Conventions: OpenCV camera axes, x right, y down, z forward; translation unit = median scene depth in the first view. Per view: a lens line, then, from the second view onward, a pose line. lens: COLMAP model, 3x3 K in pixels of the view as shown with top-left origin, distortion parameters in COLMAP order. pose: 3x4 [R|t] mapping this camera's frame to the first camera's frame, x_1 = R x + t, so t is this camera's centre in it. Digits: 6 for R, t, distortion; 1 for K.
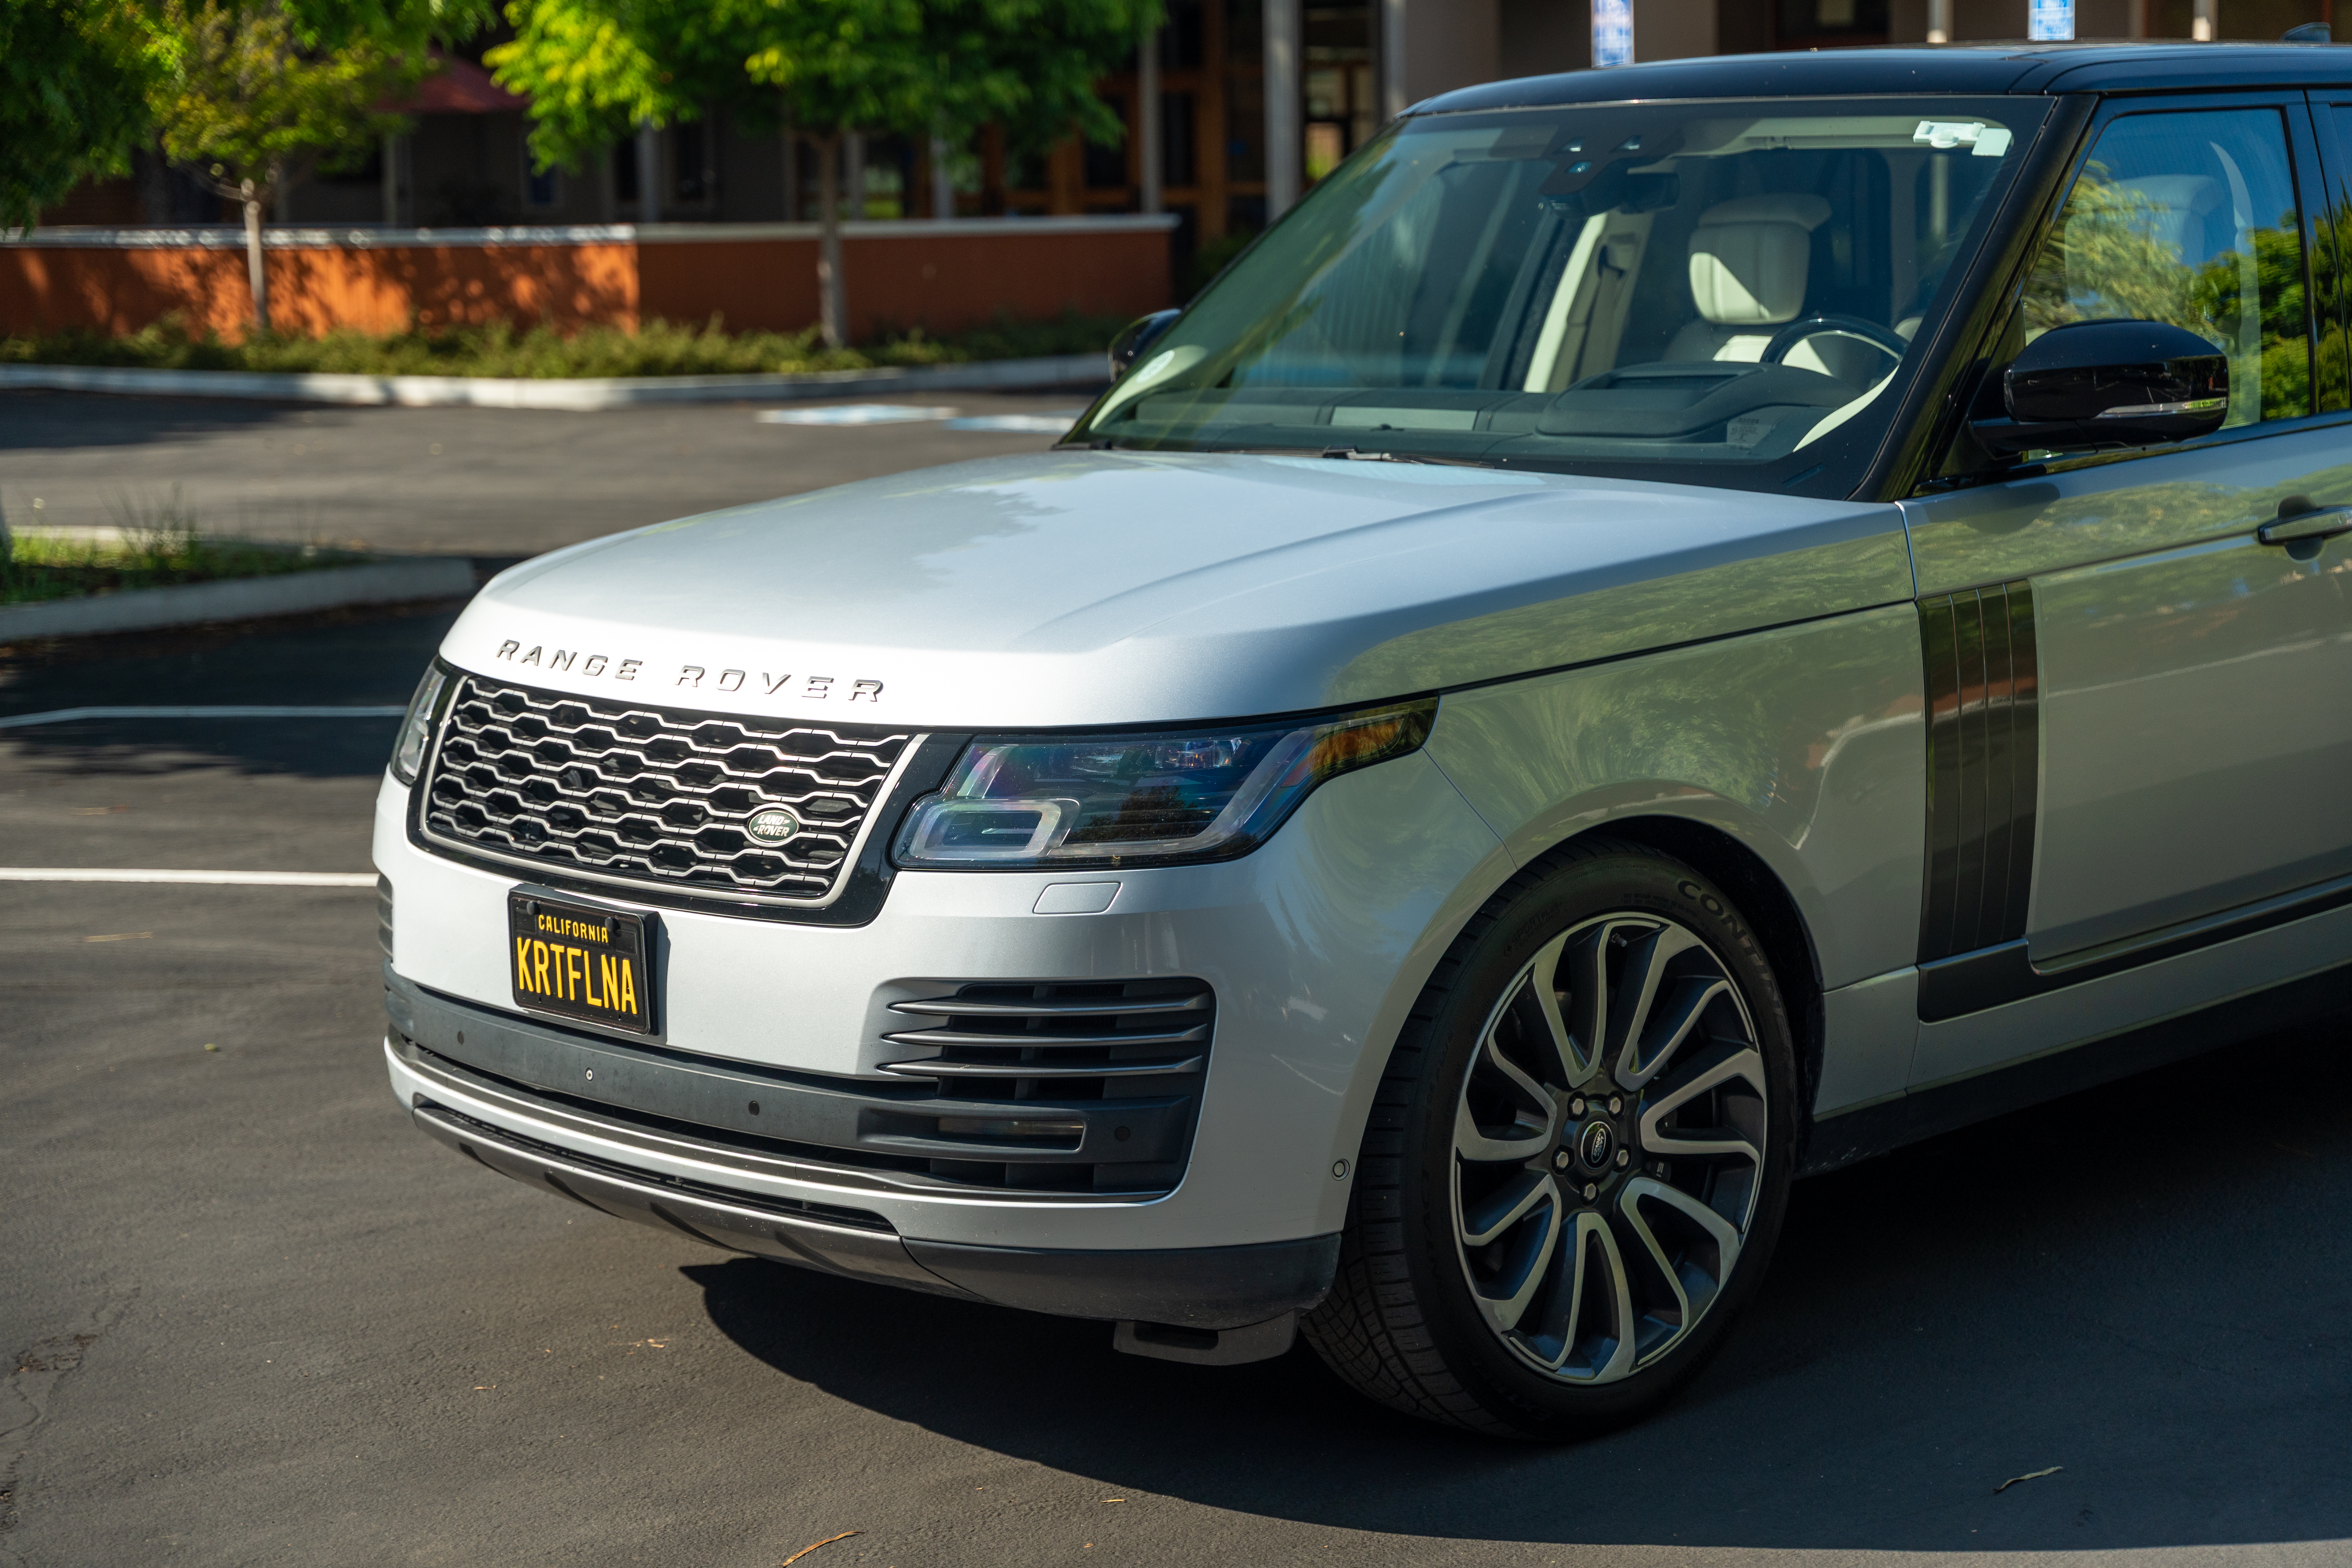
lens RADIAL K [[4144.0, 0, 1178.2], [0, 4144.0, 857.6], [0, 0, 1]] dist [0.027937, -0.095793]
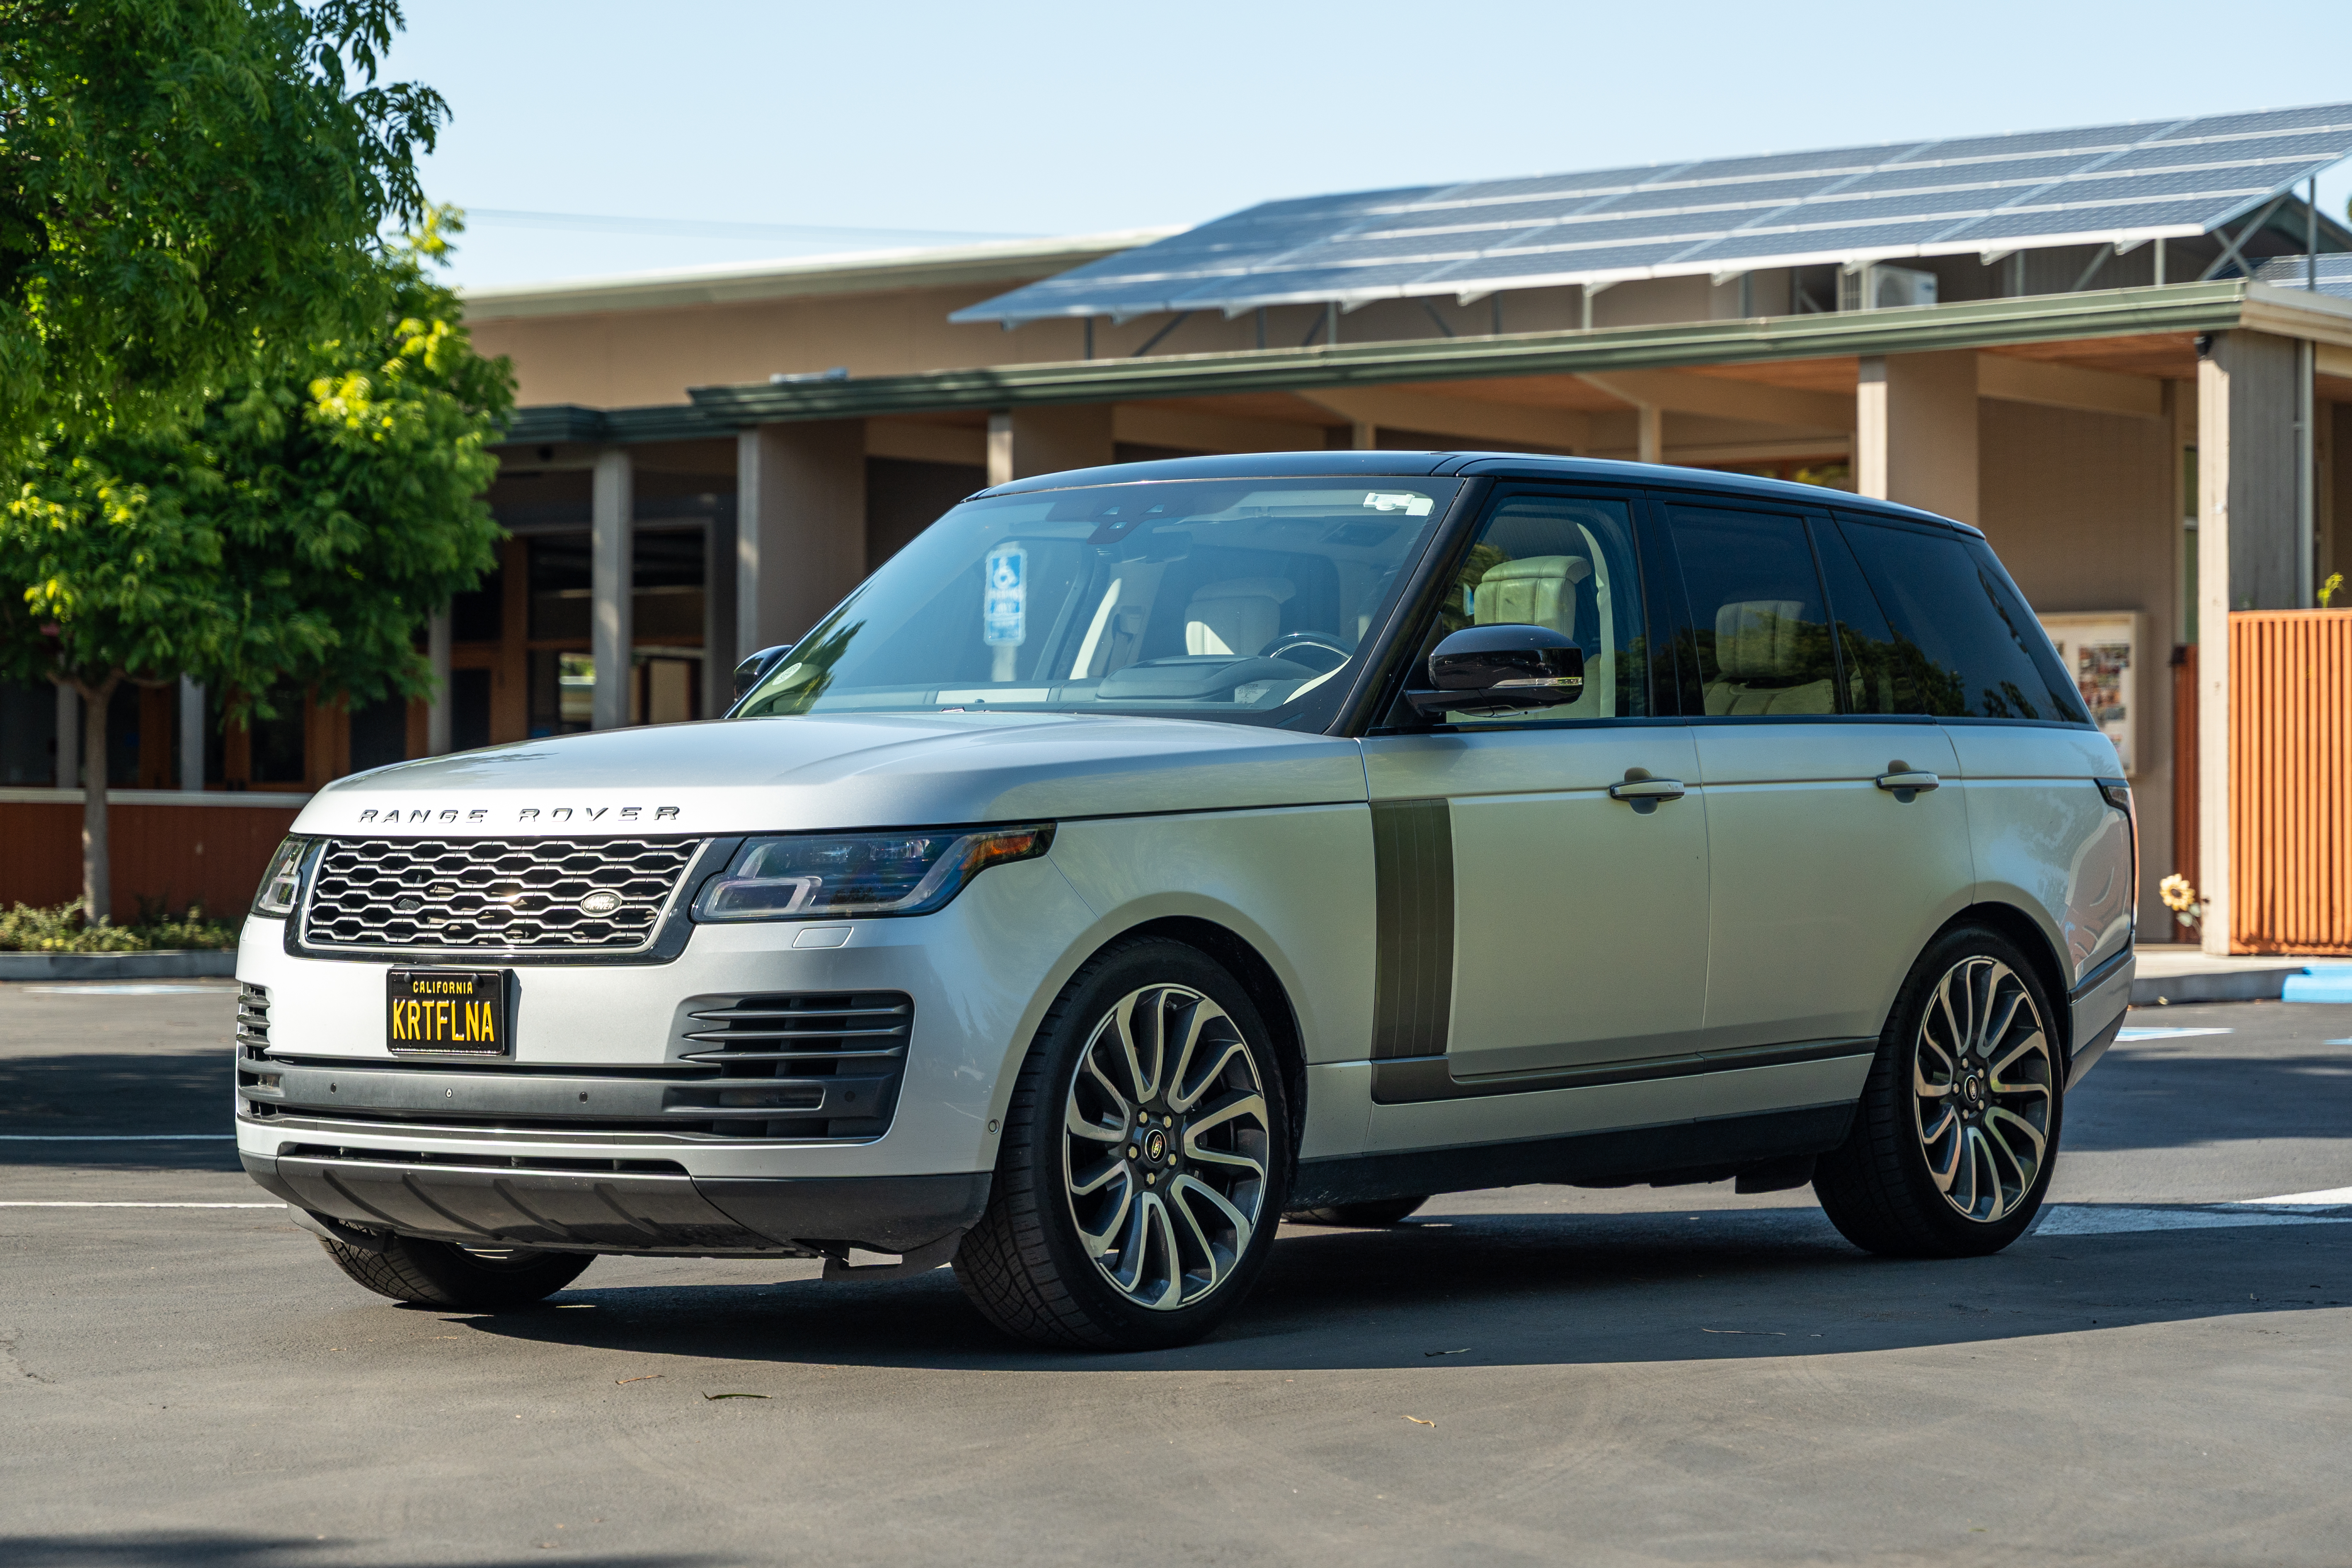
lens RADIAL K [[4774.5, 0, 1176.0], [0, 4774.5, 784.0], [0, 0, 1]] dist [-0.009991, -0.209483]
pose [[0.989955, 0.024286, 0.139284, -0.127502], [-0.002424, 0.987907, -0.155026, 0.203045], [-0.141364, 0.153131, 0.978042, -0.653416]]
